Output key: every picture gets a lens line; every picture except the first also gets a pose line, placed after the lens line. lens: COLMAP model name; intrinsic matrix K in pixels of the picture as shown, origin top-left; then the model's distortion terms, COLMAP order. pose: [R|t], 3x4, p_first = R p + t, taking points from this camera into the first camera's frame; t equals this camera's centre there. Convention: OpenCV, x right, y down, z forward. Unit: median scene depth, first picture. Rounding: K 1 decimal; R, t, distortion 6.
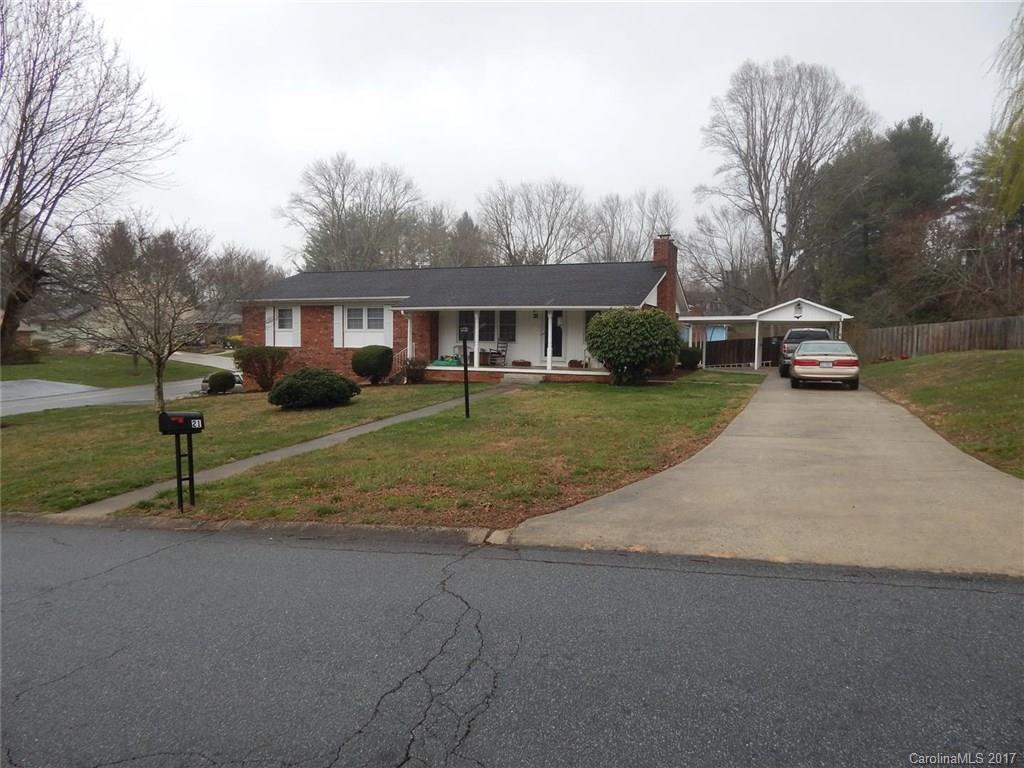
lens RADIAL K [[669.3, 0, 507.4], [0, 669.3, 380.8], [0, 0, 1]] dist [-0.015904, 0.006817]
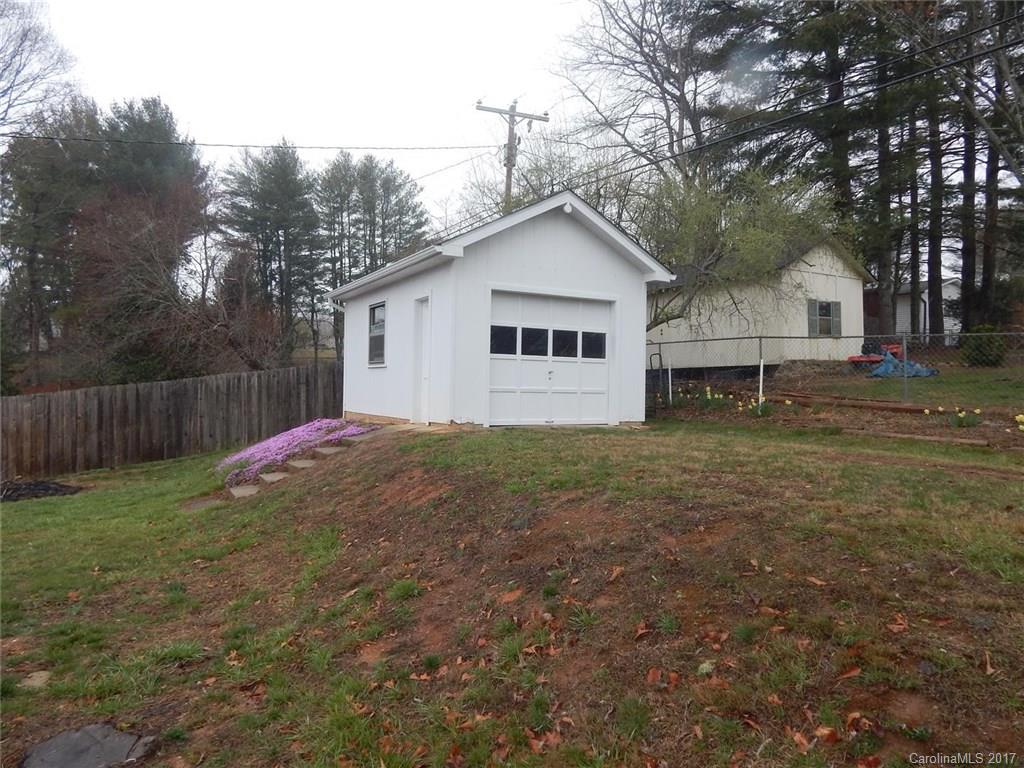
lens RADIAL K [[669.3, 0, 511.1], [0, 669.3, 381.4], [0, 0, 1]] dist [-0.015904, 0.006817]
pose [[0.581048, -0.017044, 0.813691, 0.202877], [0.063708, 0.997665, -0.024596, -0.027111], [-0.811372, 0.066130, 0.580777, 0.218814]]
